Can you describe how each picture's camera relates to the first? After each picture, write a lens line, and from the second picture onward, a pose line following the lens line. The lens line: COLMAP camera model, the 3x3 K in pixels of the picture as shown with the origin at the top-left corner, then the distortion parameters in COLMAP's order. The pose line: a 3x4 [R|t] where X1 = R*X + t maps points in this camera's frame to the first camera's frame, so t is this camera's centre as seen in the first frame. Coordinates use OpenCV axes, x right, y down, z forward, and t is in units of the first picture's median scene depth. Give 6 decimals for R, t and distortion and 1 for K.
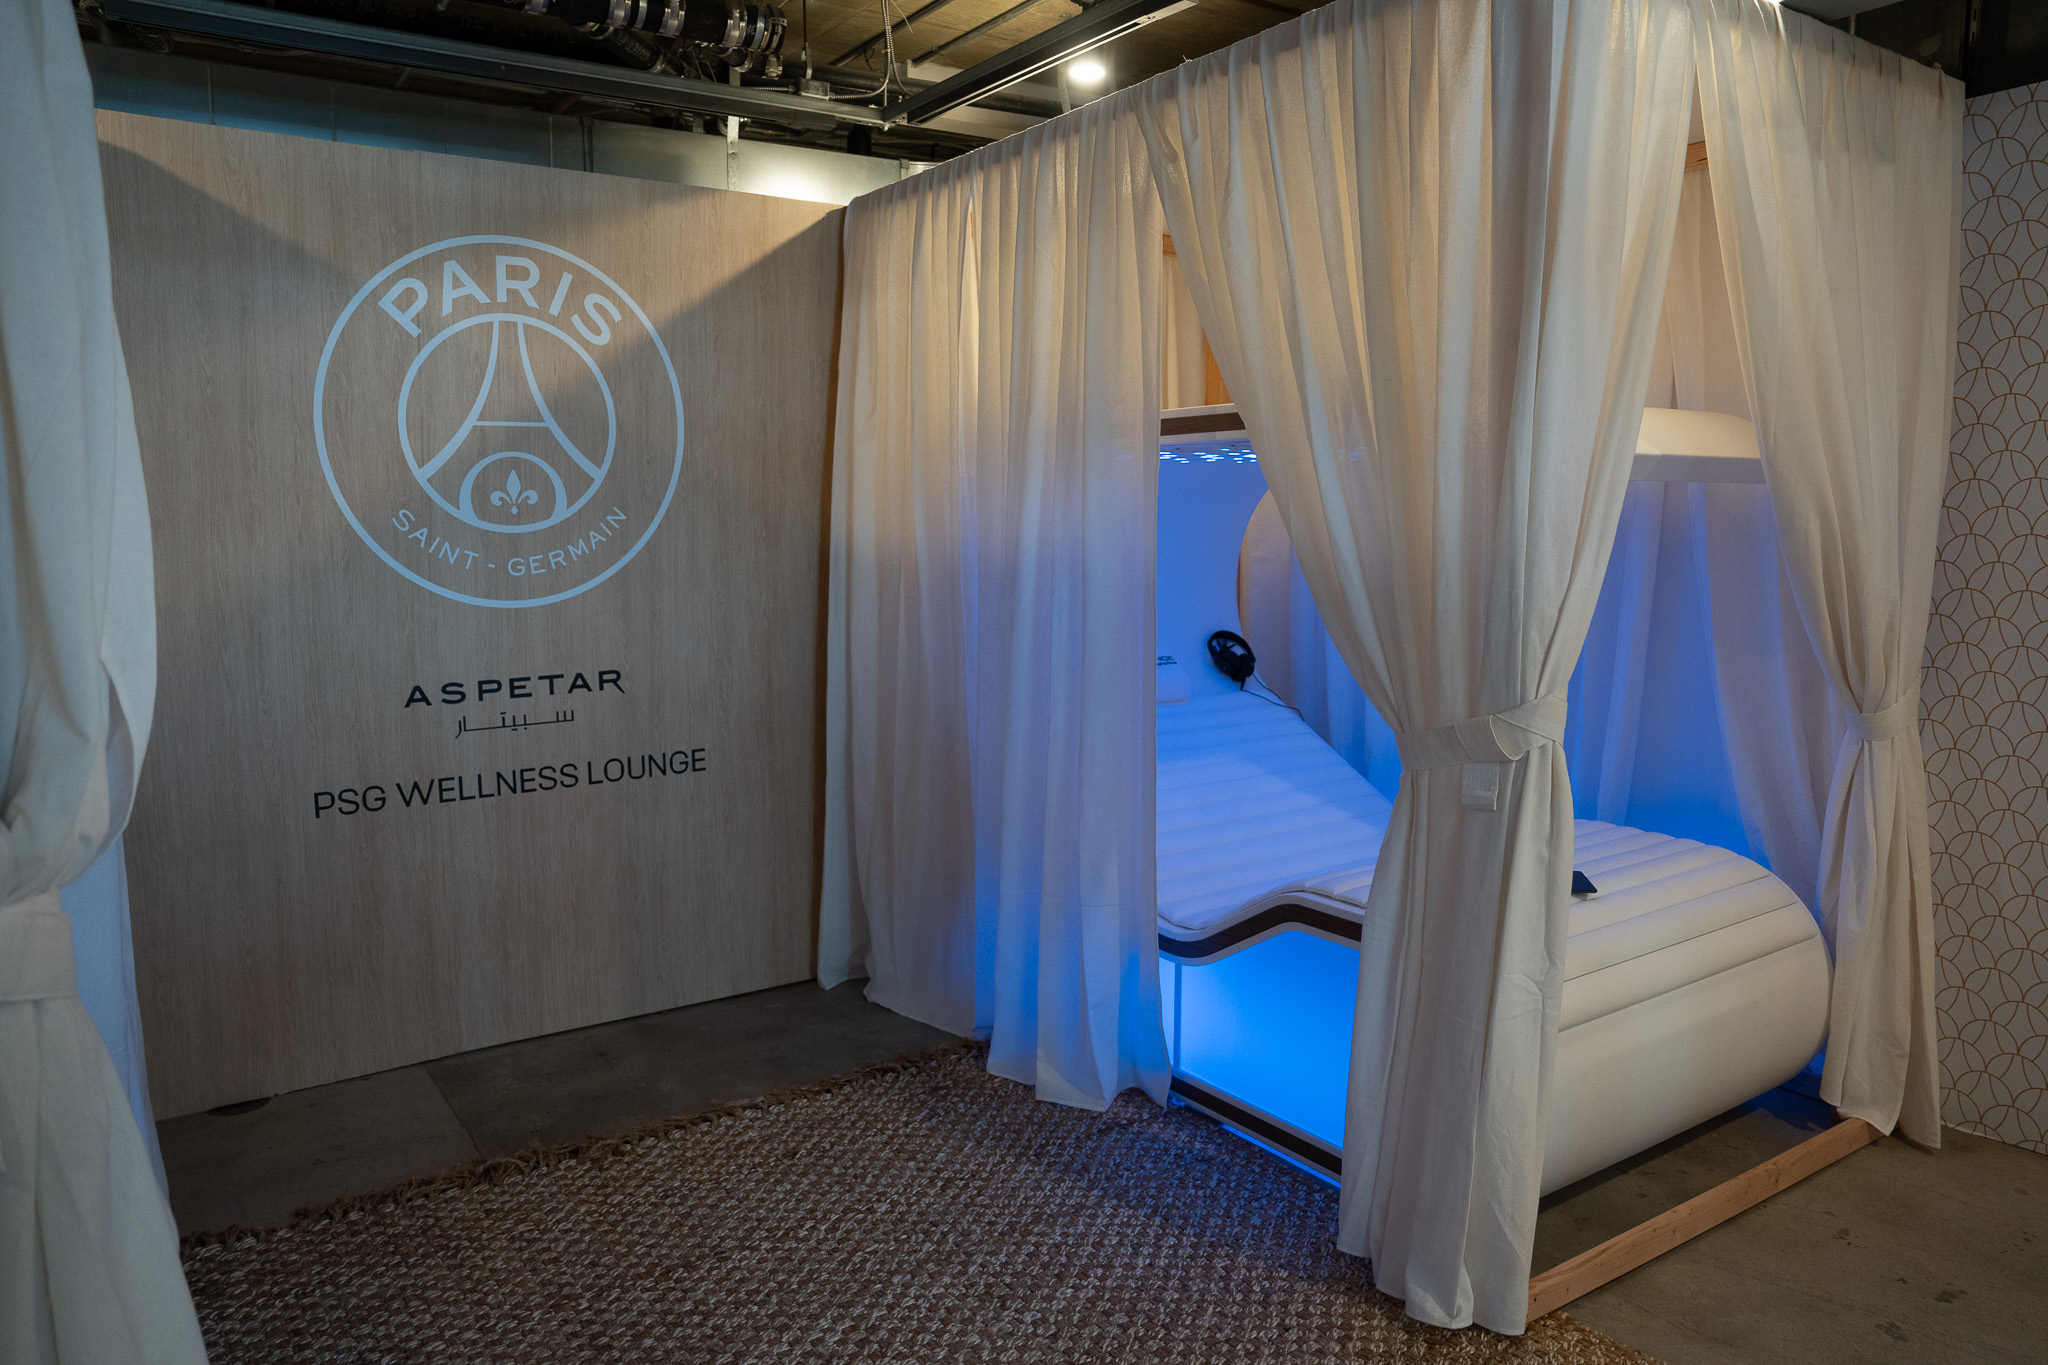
lens RADIAL K [[1384.1, 0, 1027.0], [0, 1384.1, 686.1], [0, 0, 1]] dist [0.006843, 0.000853]
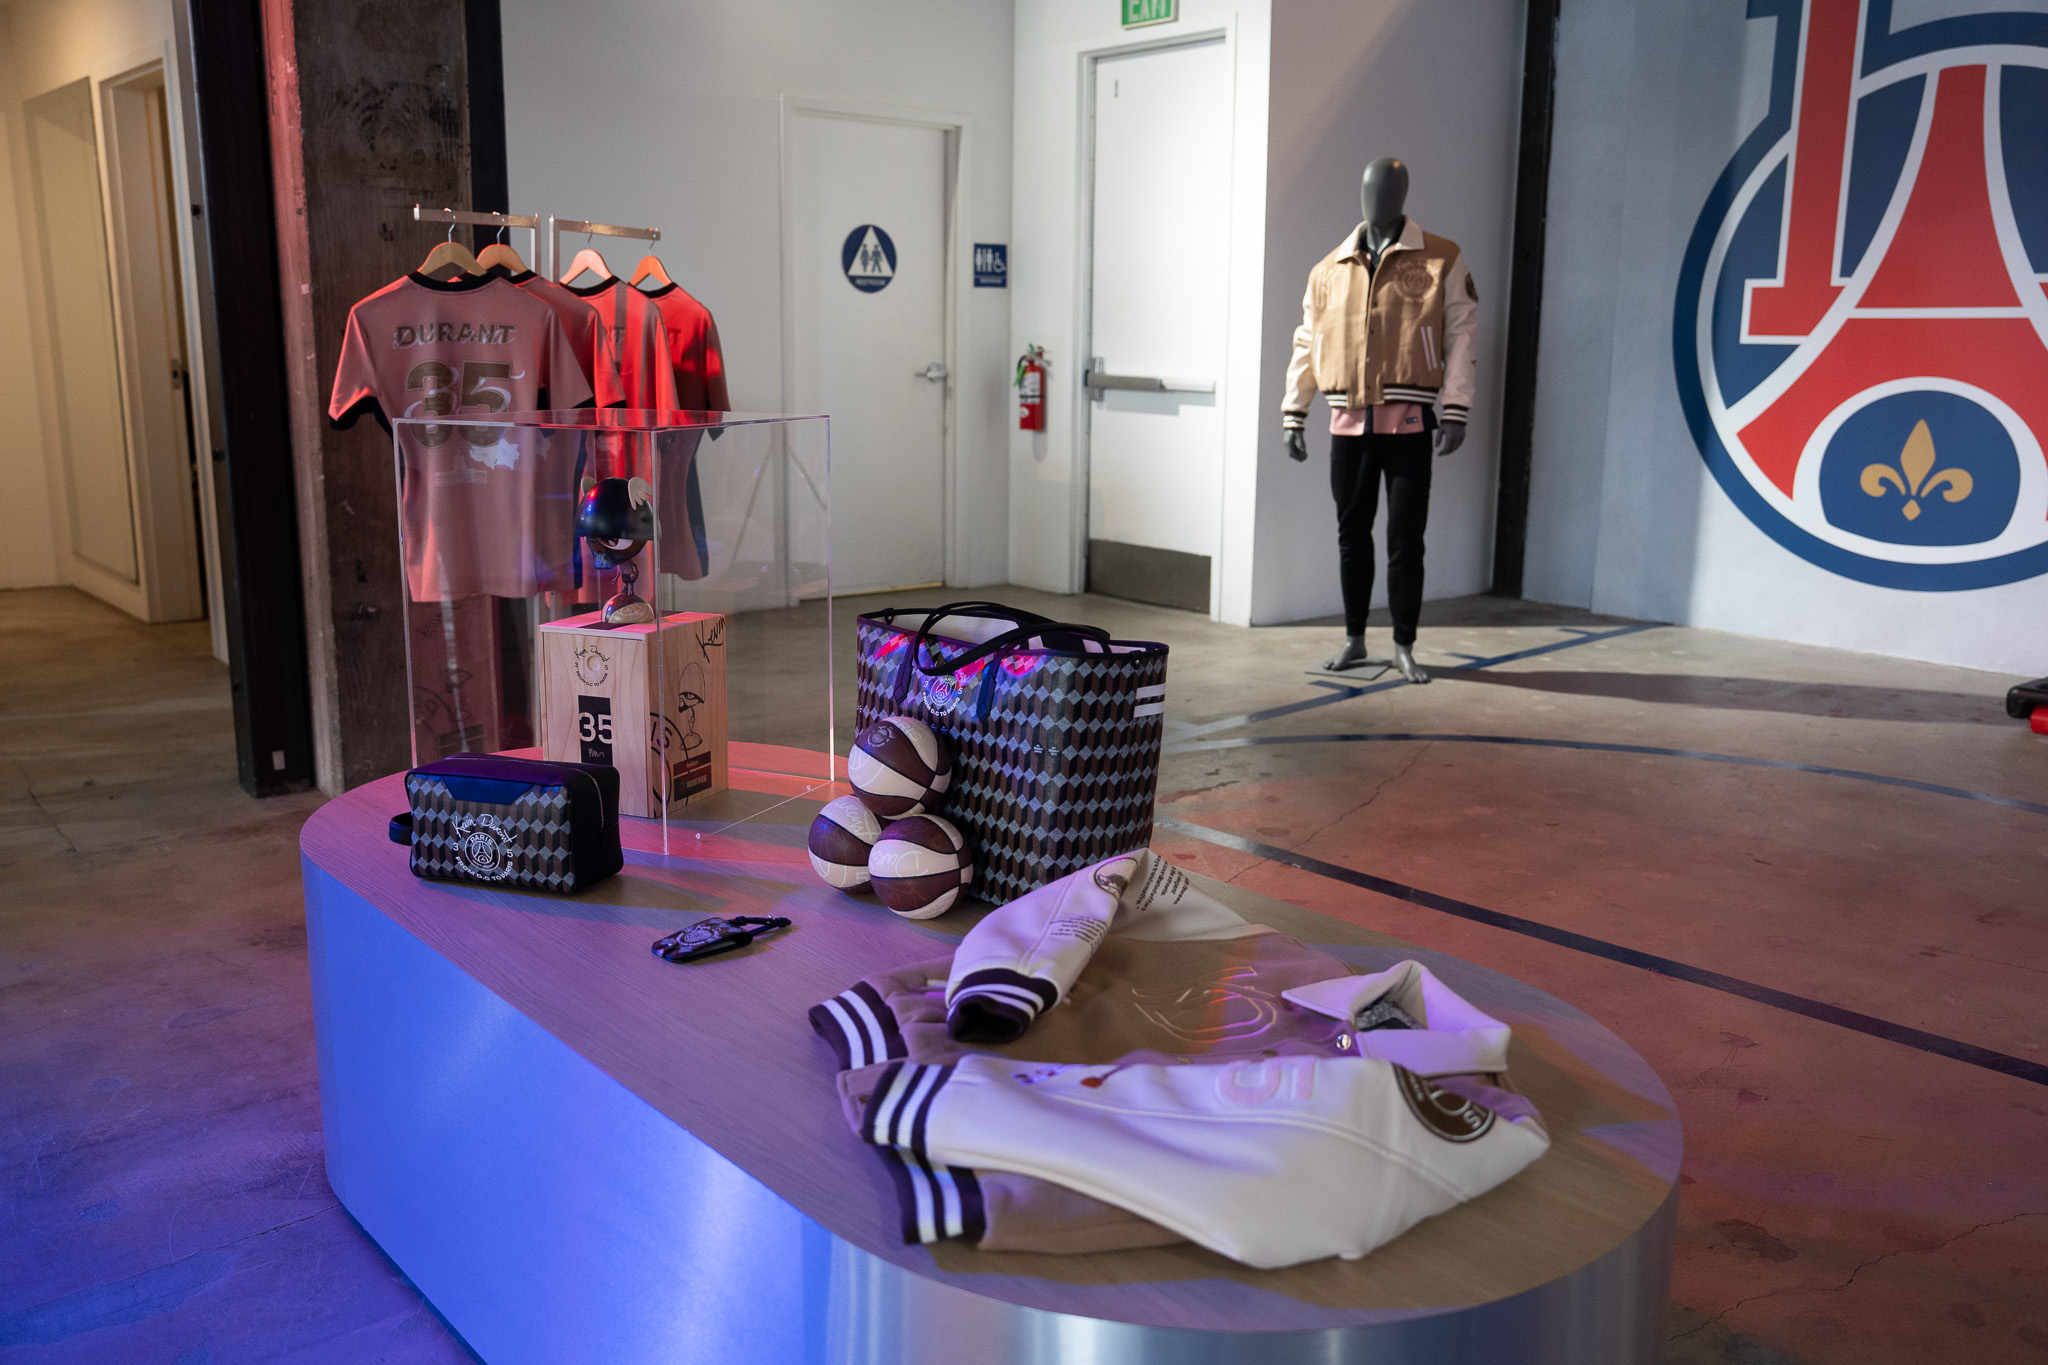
lens RADIAL K [[1715.6, 0, 1024.0], [0, 1715.6, 684.8], [0, 0, 1]] dist [0.005463, 0.003751]
pose [[0.667455, 0.146797, -0.730037, -0.148637], [-0.109780, 0.989062, 0.098513, -0.094469], [0.736514, 0.014390, 0.676269, 0.416604]]
